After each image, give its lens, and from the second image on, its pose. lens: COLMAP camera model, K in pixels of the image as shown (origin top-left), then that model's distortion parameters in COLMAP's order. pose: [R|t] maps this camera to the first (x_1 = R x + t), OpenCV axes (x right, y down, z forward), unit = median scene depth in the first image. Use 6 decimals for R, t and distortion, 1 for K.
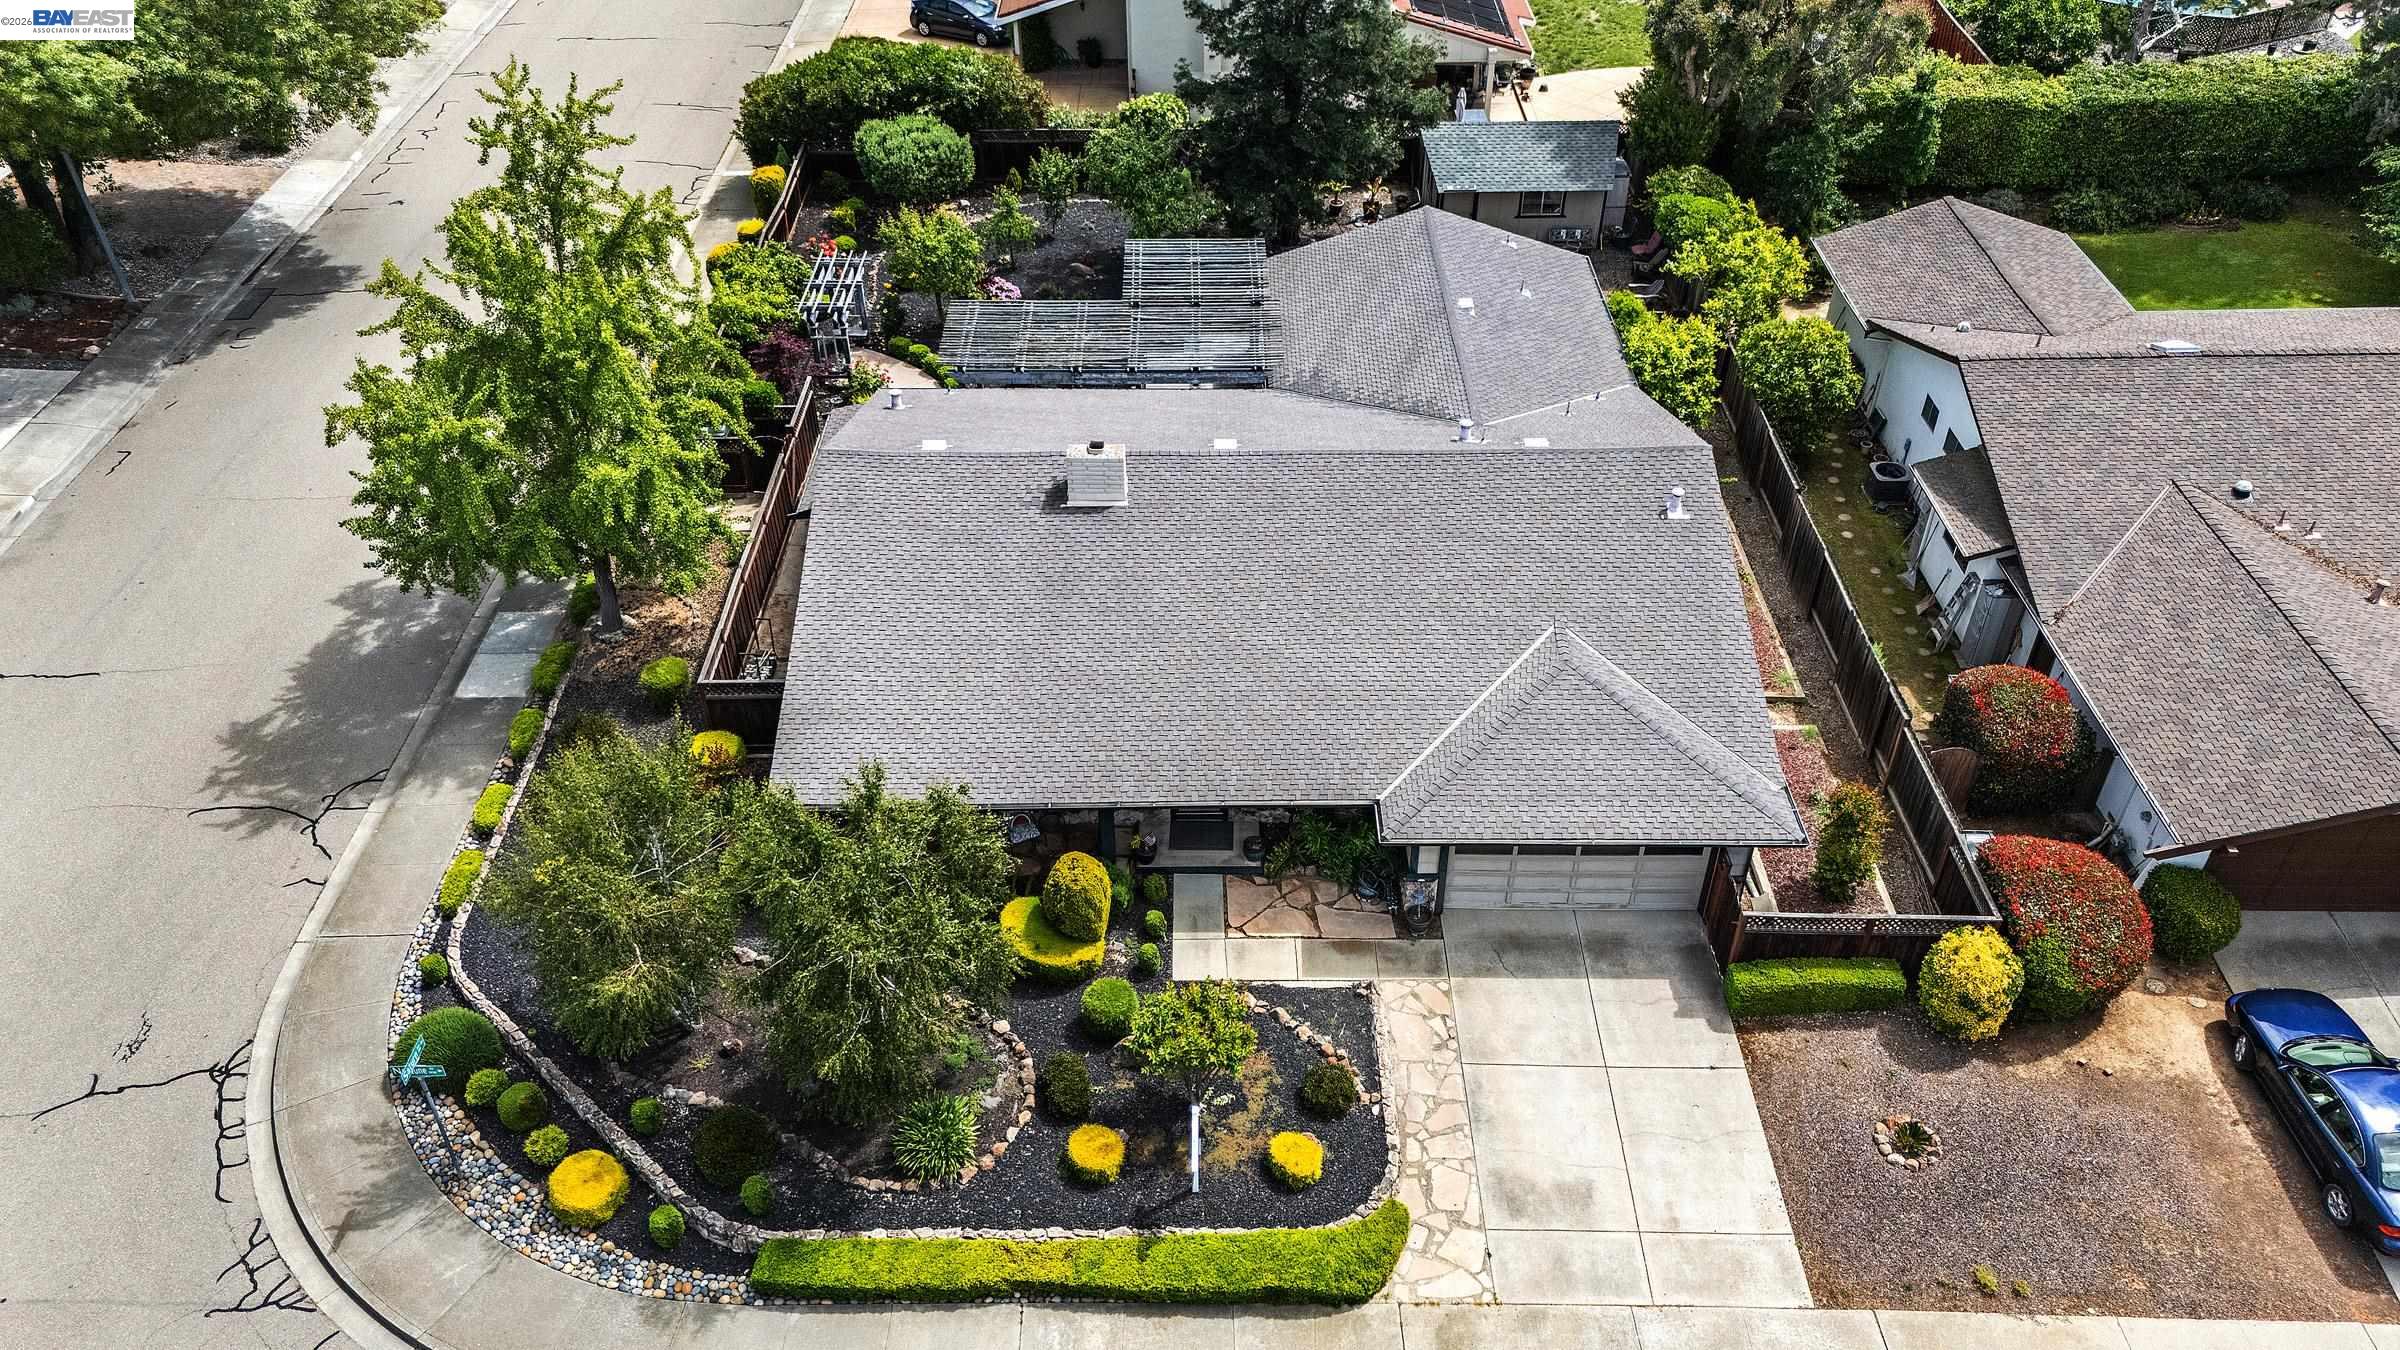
lens RADIAL K [[1771.8, 0, 1200.0], [0, 1771.8, 675.0], [0, 0, 1]] dist [0.095888, -0.001162]
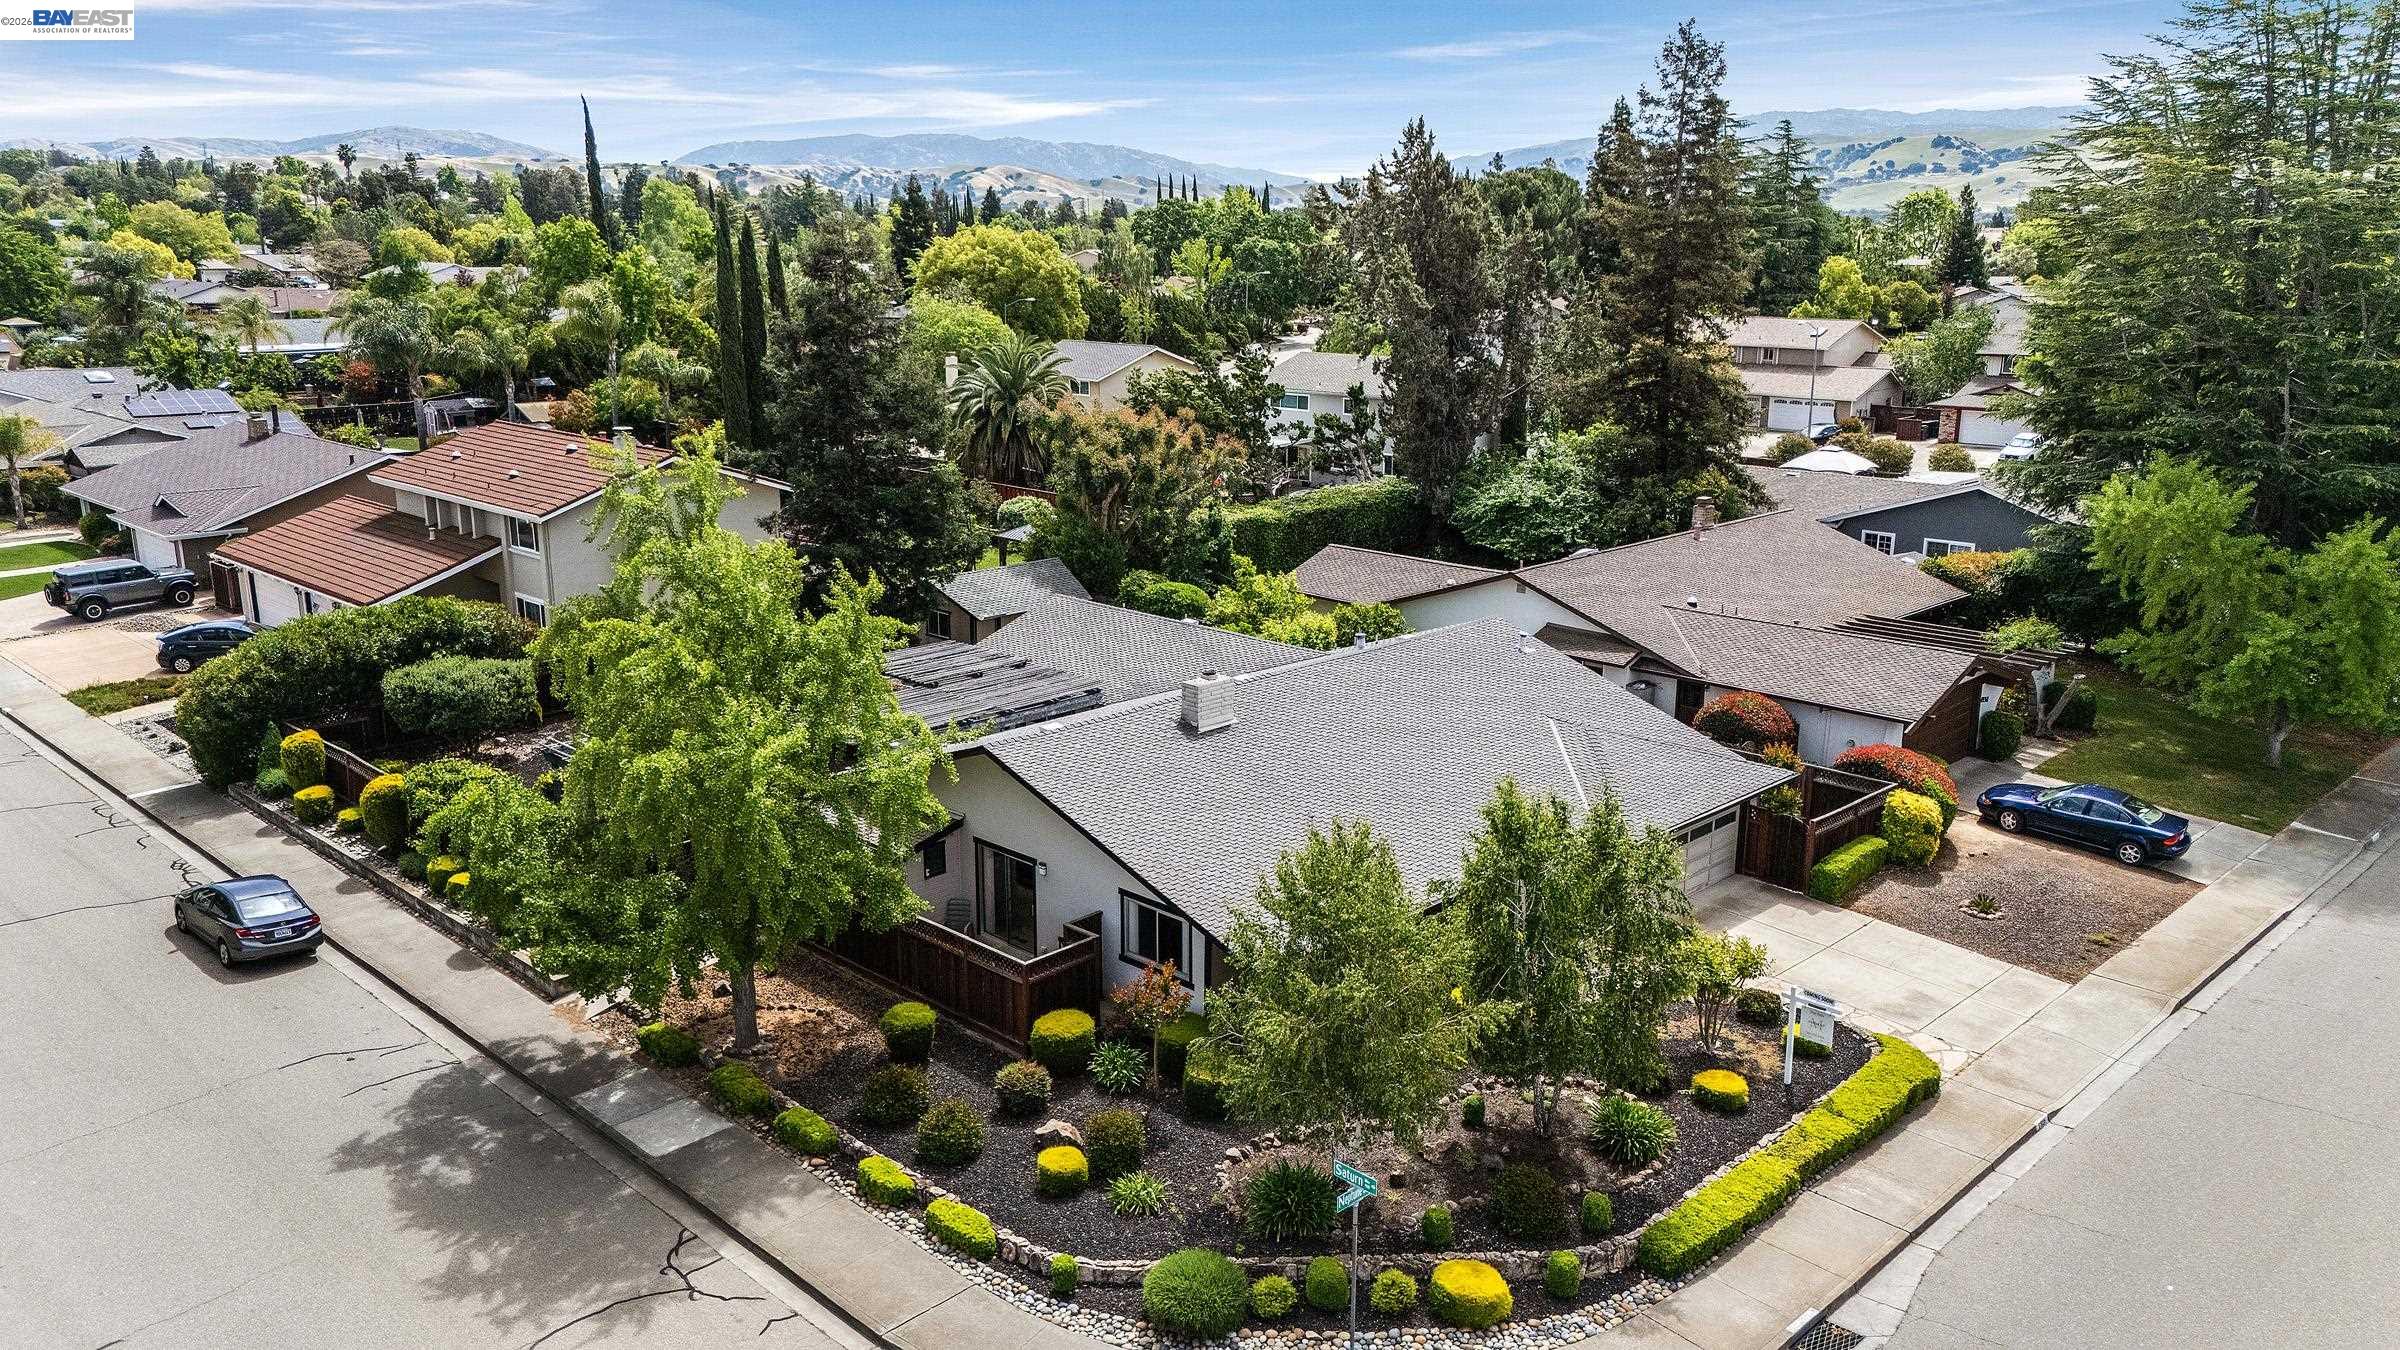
lens RADIAL K [[1771.8, 0, 1200.0], [0, 1771.8, 675.0], [0, 0, 1]] dist [0.095888, -0.001162]
pose [[0.699110, -0.166507, 0.695357, -0.984063], [0.435296, 0.870632, -0.229168, 0.147635], [-0.567242, 0.462899, 0.681147, 0.270947]]
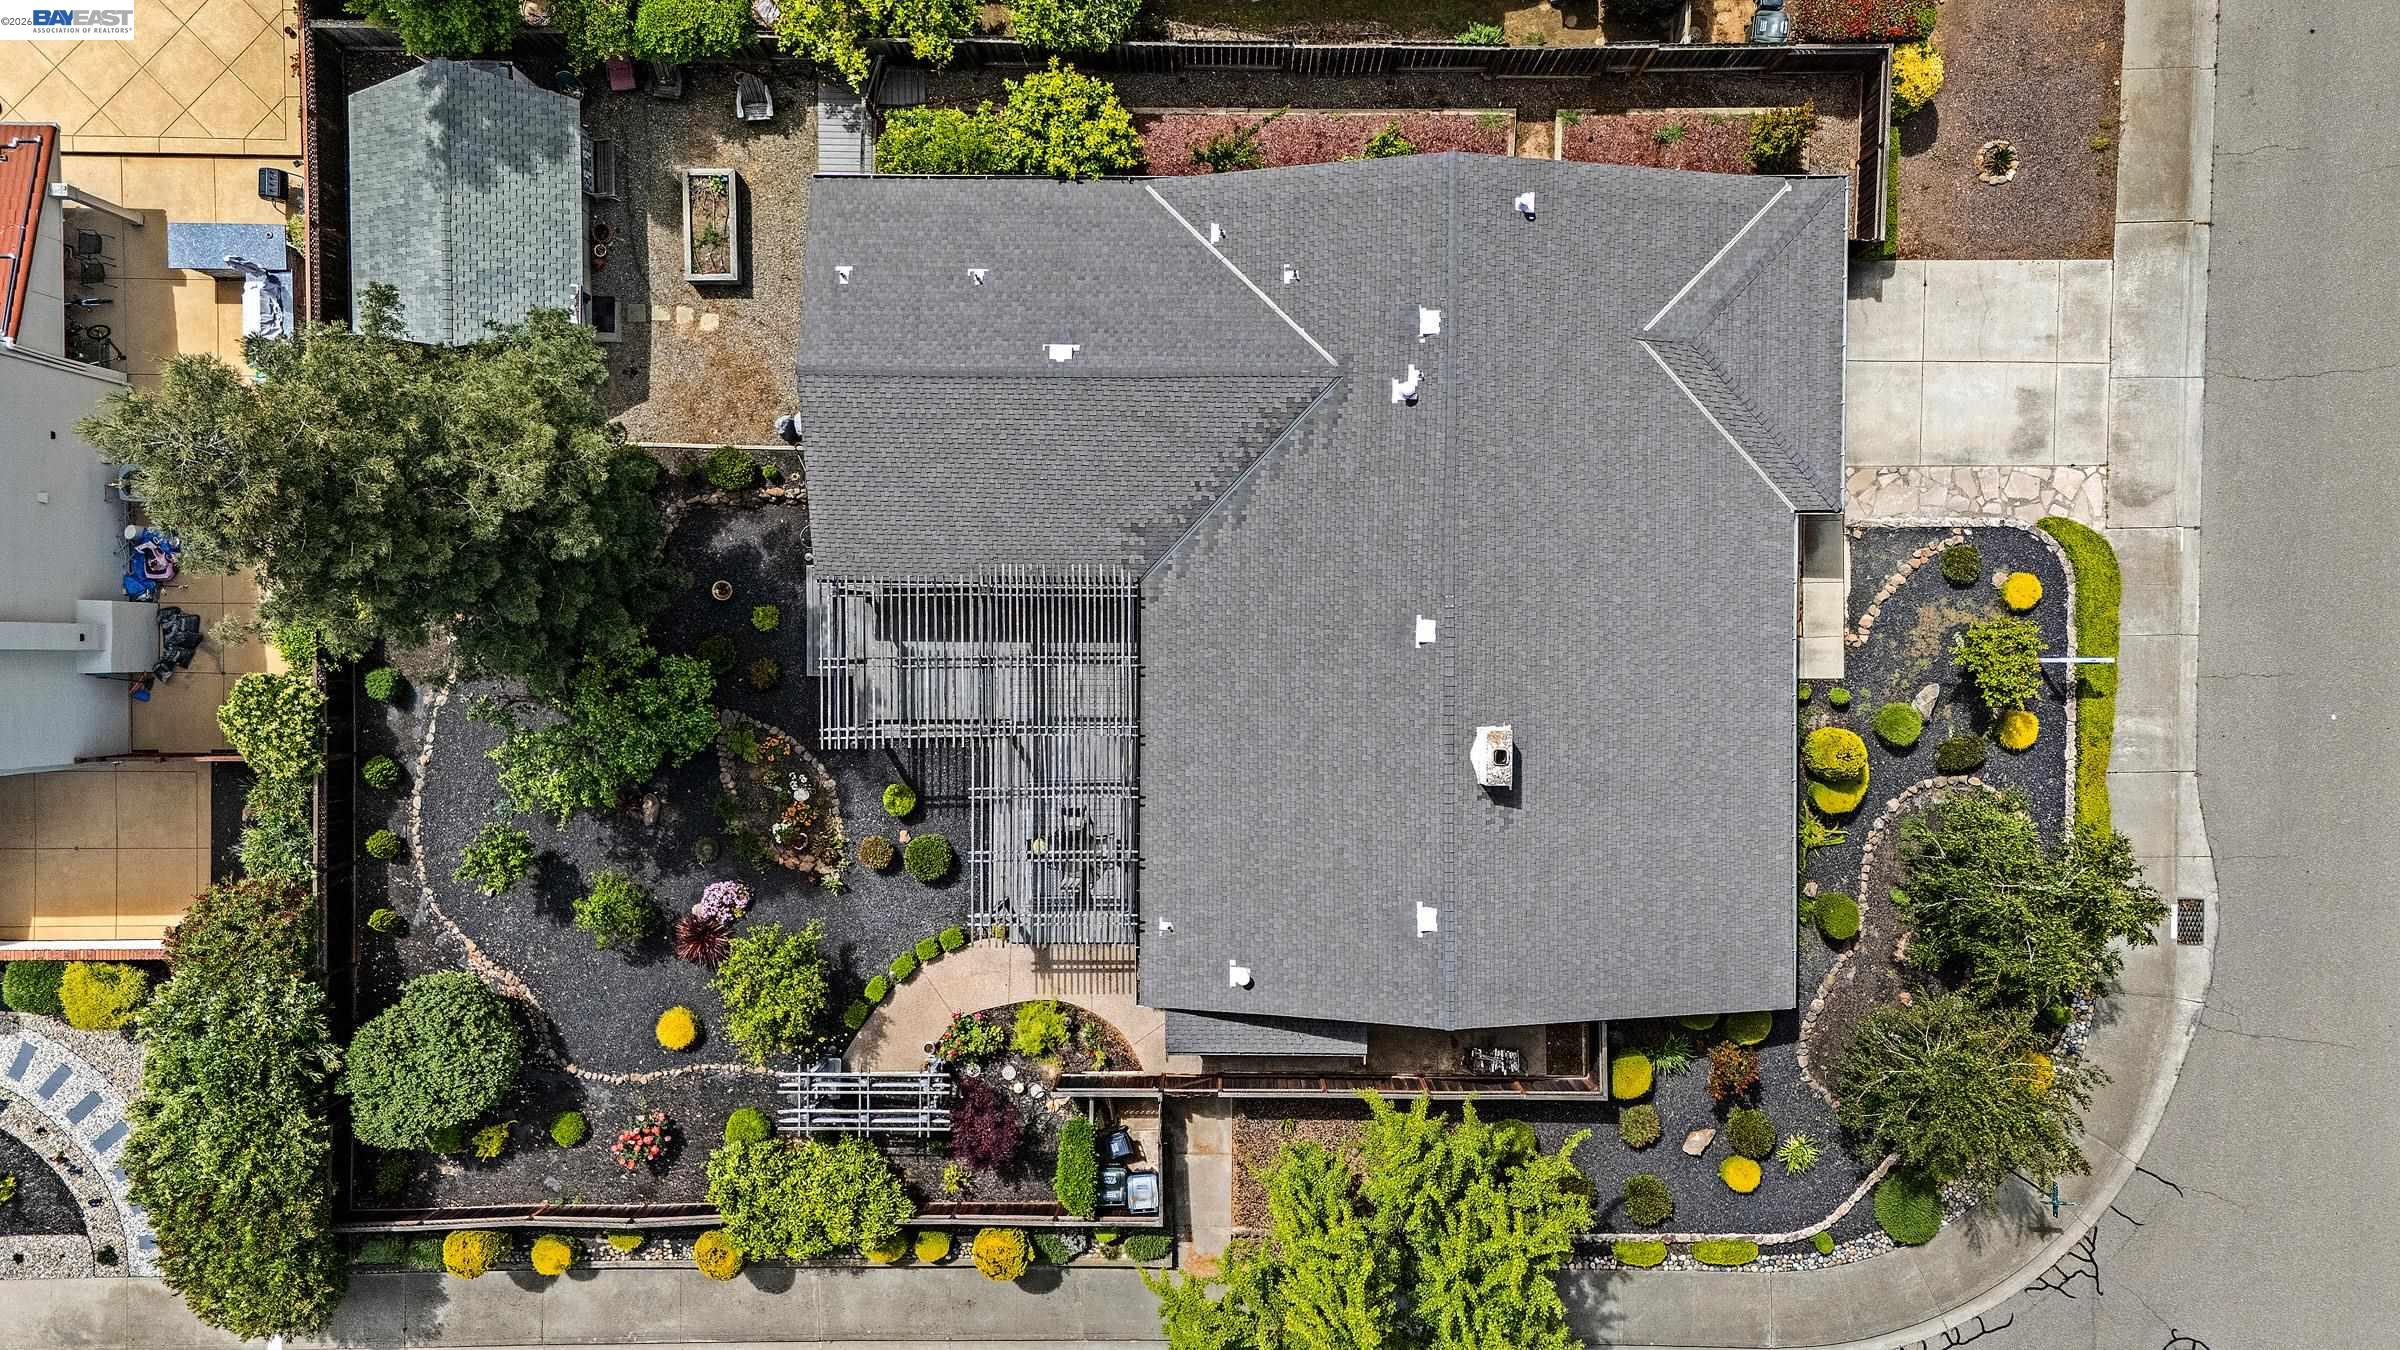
lens RADIAL K [[1722.9, 0, 1200.0], [0, 1722.9, 675.0], [0, 0, 1]] dist [0.098090, 0.001145]
pose [[-0.000531, -0.999976, -0.006960, -0.003769], [0.615913, -0.005810, 0.787793, -1.186734], [-0.787814, -0.003868, 0.615901, 0.607104]]
